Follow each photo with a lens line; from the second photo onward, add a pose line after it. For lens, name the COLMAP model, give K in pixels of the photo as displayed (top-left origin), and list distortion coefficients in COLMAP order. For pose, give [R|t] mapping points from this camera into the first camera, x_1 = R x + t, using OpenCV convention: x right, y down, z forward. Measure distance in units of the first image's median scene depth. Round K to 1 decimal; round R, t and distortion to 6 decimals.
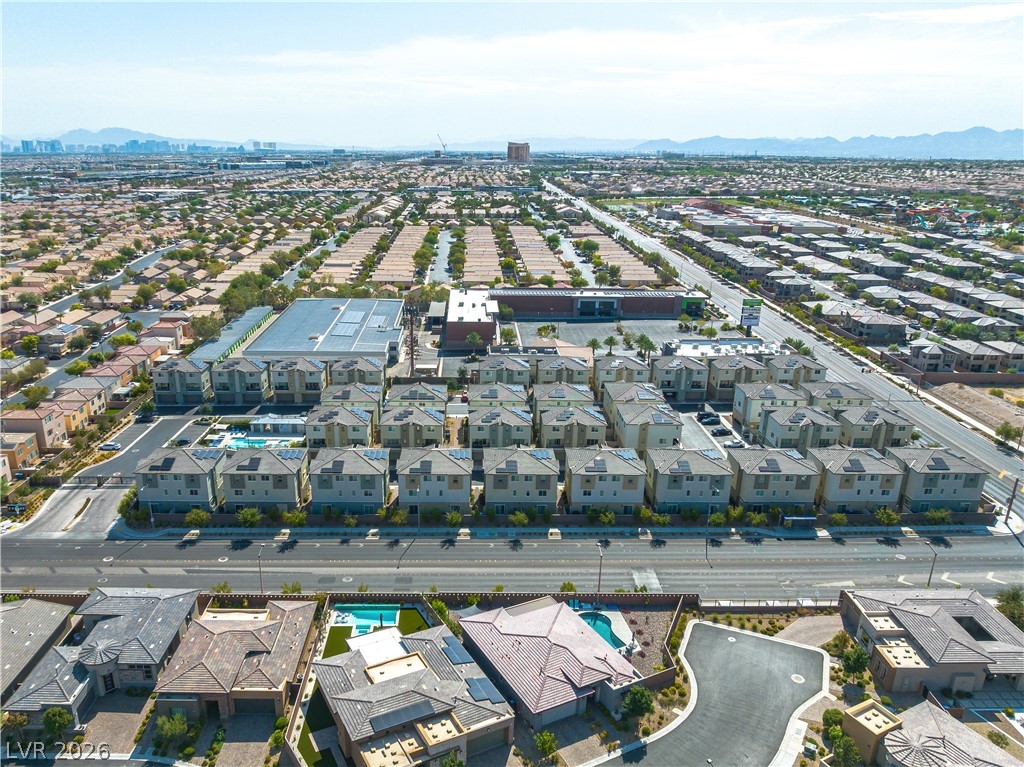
lens RADIAL K [[778.6, 0, 482.9], [0, 778.6, 392.6], [0, 0, 1]] dist [-0.034725, 0.002291]
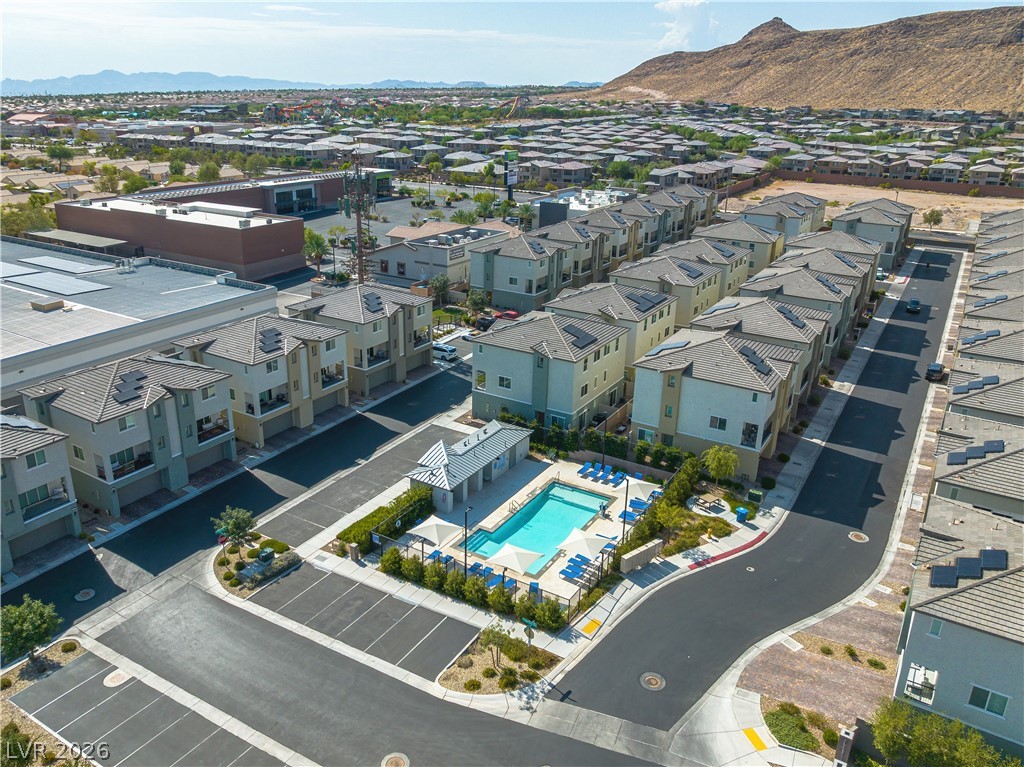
lens RADIAL K [[778.6, 0, 490.1], [0, 778.6, 349.3], [0, 0, 1]] dist [-0.034725, 0.002291]
pose [[0.551899, -0.266327, 0.790239, -0.489834], [0.254119, 0.956271, 0.144807, -0.058643], [-0.794249, 0.120896, 0.595444, 0.692508]]
